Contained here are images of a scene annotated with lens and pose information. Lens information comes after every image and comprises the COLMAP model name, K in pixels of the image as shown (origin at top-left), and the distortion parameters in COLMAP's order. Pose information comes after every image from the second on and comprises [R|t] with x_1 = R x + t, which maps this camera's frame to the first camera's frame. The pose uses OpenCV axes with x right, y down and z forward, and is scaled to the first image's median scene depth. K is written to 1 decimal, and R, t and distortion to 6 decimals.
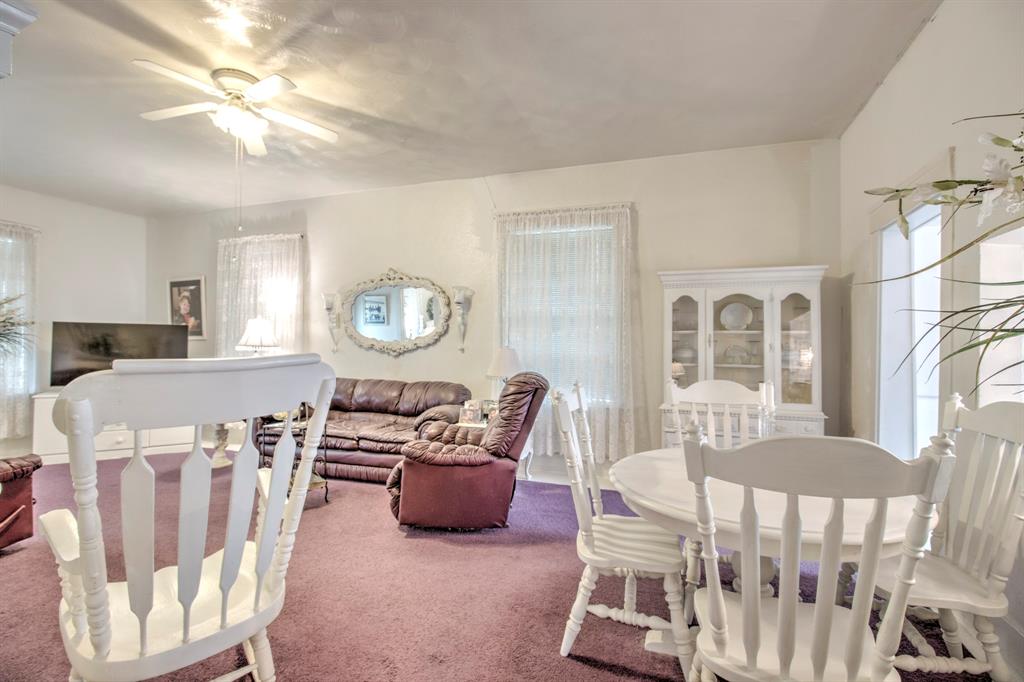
lens RADIAL K [[485.0, 0, 508.4], [0, 485.0, 342.0], [0, 0, 1]] dist [-0.005651, -0.006465]
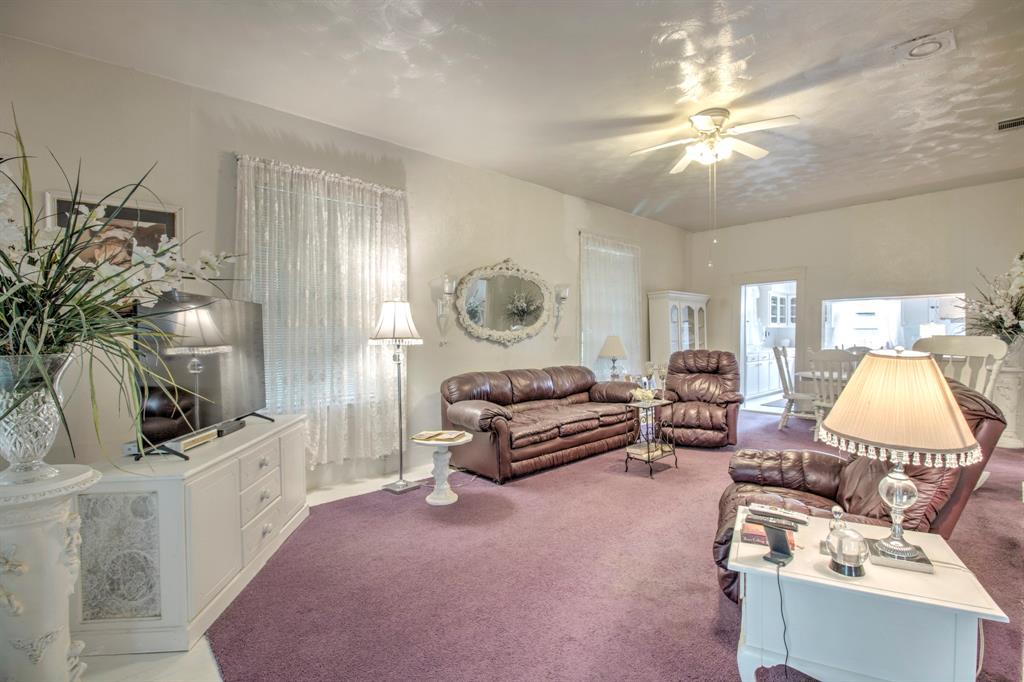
lens RADIAL K [[485.0, 0, 507.2], [0, 485.0, 335.4], [0, 0, 1]] dist [-0.005651, -0.006465]
pose [[0.449353, -0.013292, 0.893256, -1.317329], [0.006528, 0.999911, 0.011595, -0.005830], [-0.893331, 0.000621, 0.449400, 0.645514]]
